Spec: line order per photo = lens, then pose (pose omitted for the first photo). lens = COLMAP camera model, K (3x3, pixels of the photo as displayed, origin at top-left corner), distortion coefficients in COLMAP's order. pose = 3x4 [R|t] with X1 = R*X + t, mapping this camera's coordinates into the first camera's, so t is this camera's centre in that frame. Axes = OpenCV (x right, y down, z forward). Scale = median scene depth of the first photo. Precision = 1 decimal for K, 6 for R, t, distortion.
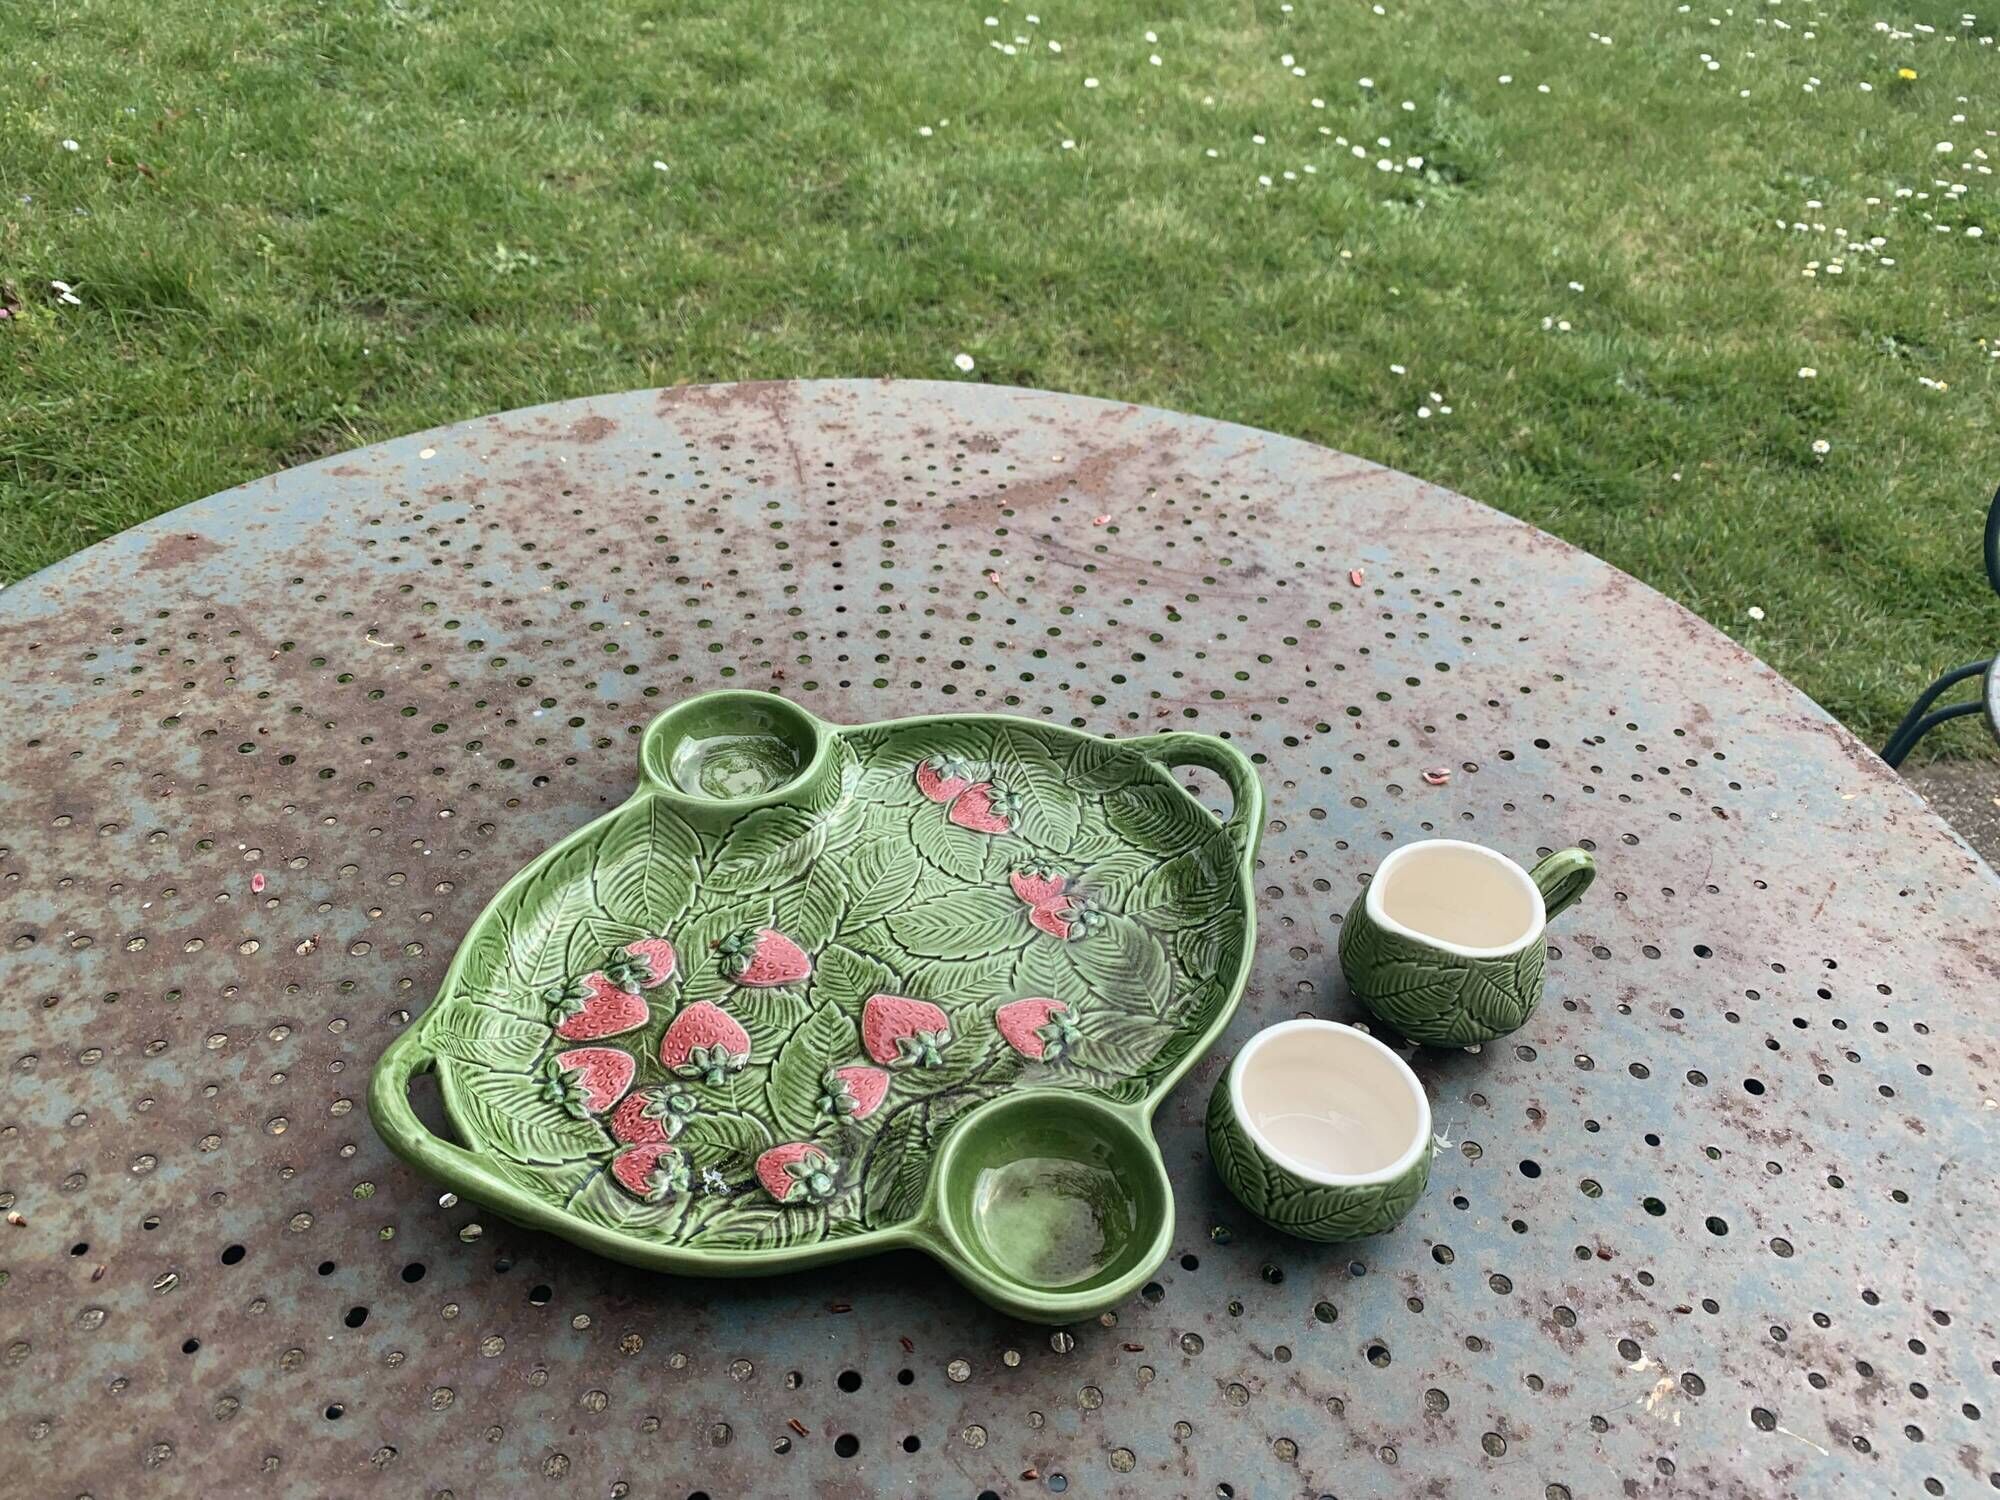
lens RADIAL K [[1530.2, 0, 1004.3], [0, 1530.2, 728.7], [0, 0, 1]] dist [0.026381, -0.046214]
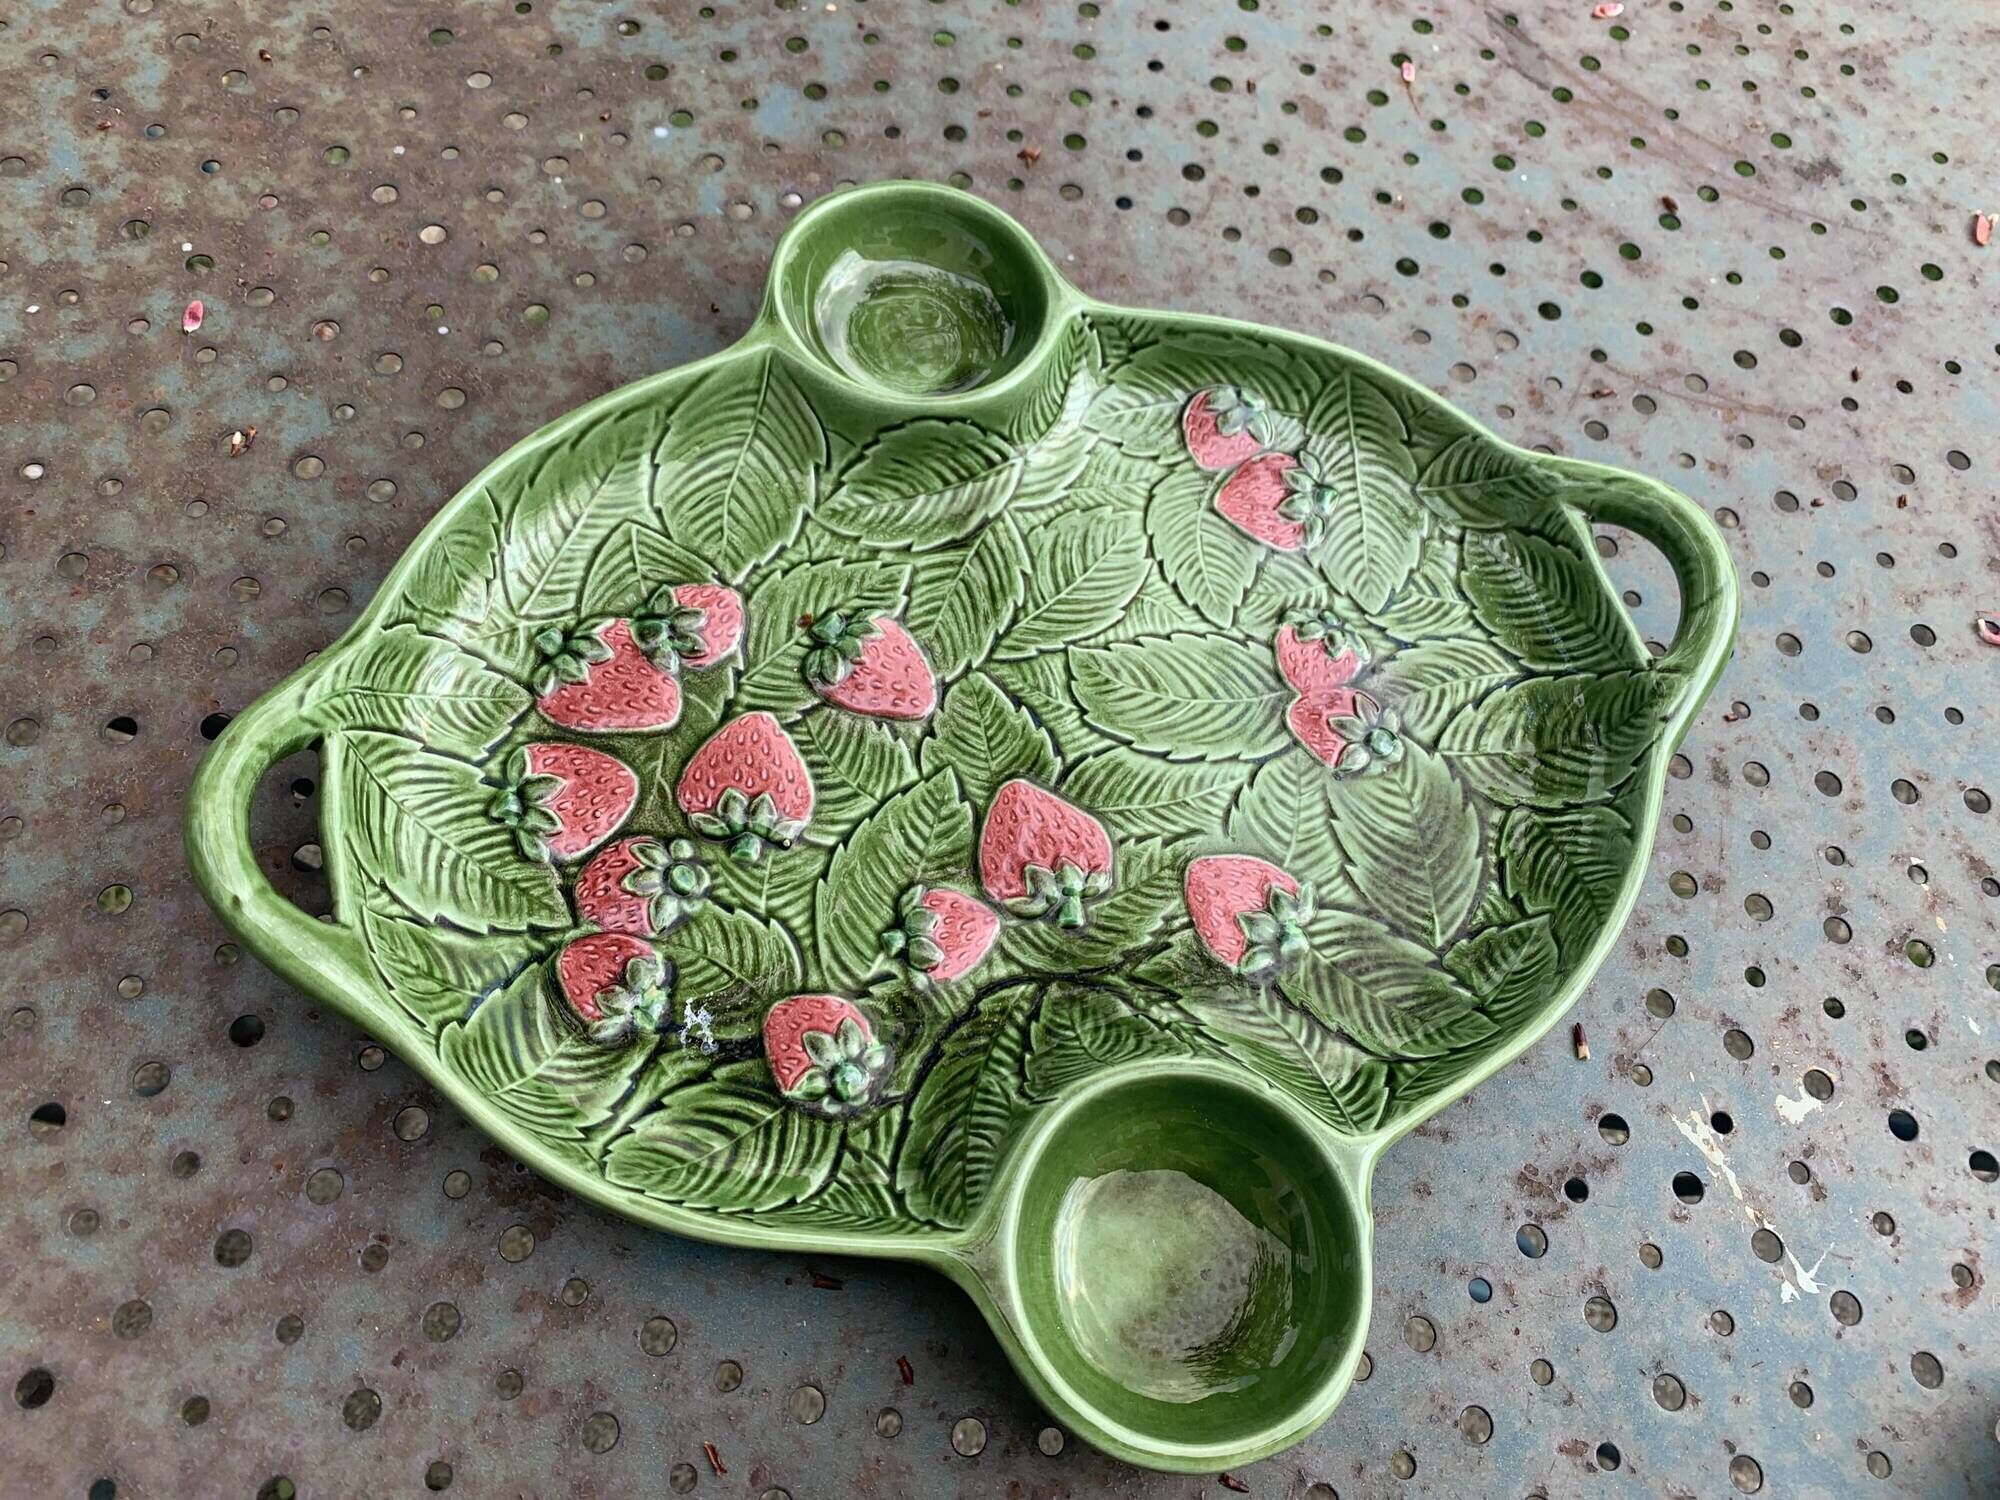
lens RADIAL K [[1530.2, 0, 1001.4], [0, 1530.2, 739.5], [0, 0, 1]] dist [0.026381, -0.046214]
pose [[0.949891, 0.301119, -0.083875, -0.038052], [-0.244763, 0.883417, 0.399581, -0.086729], [0.194418, -0.359029, 0.912853, 0.376951]]
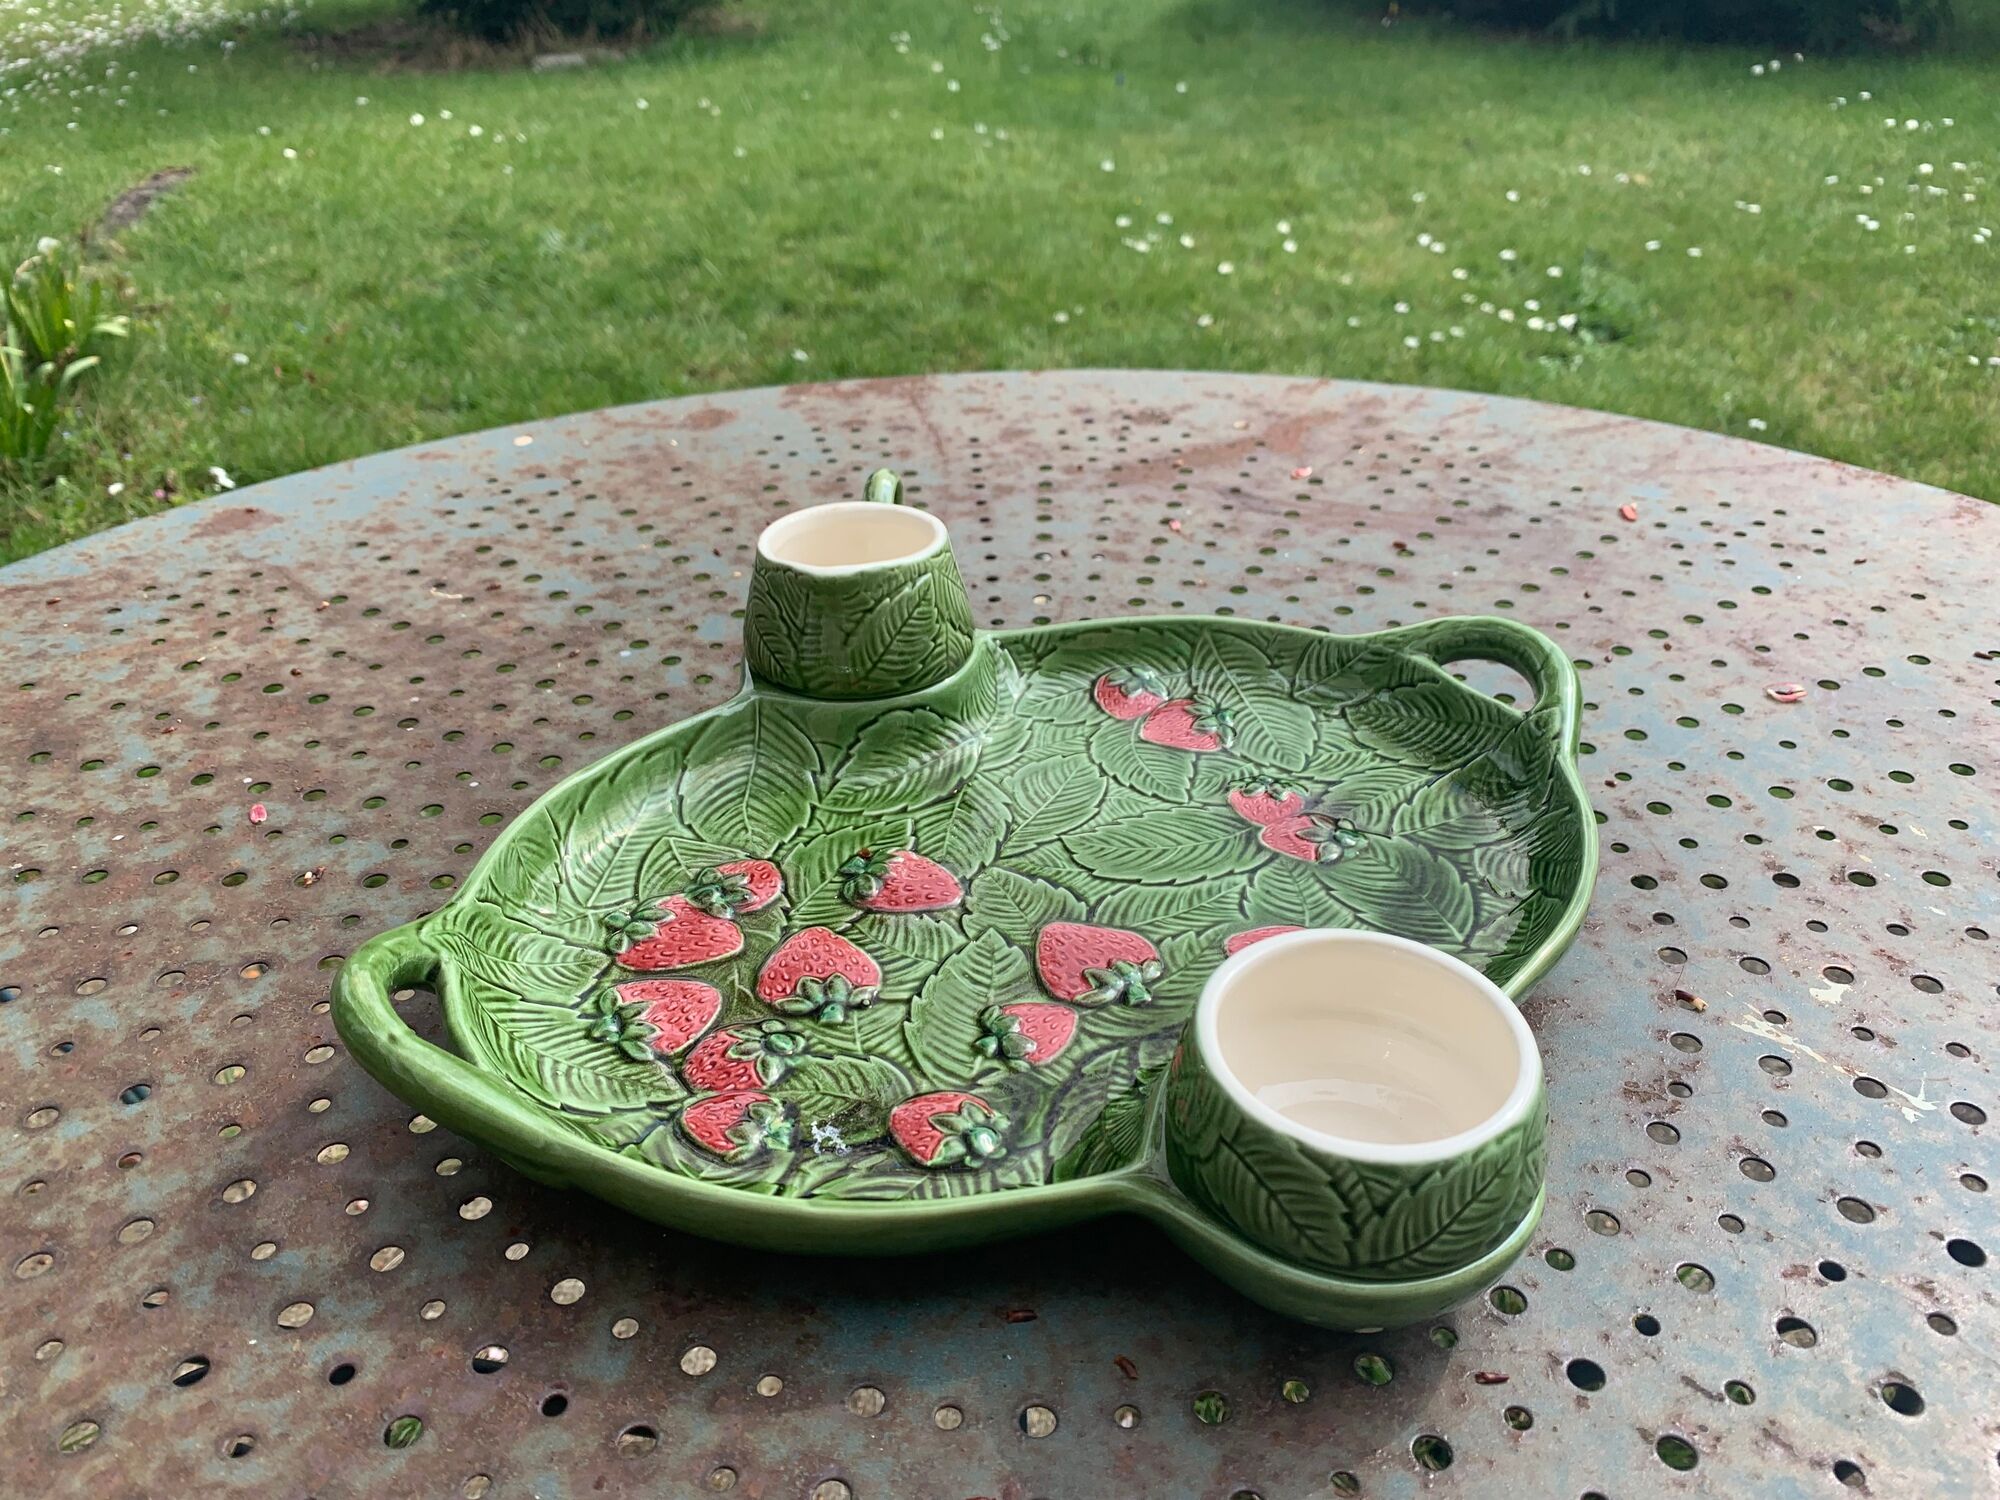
lens RADIAL K [[1530.2, 0, 1000.8], [0, 1530.2, 747.2], [0, 0, 1]] dist [0.026381, -0.046214]
pose [[0.995563, -0.027304, -0.090048, -0.037942], [0.013290, 0.988184, -0.152696, 0.183429], [0.093154, 0.150822, 0.984162, 0.251685]]
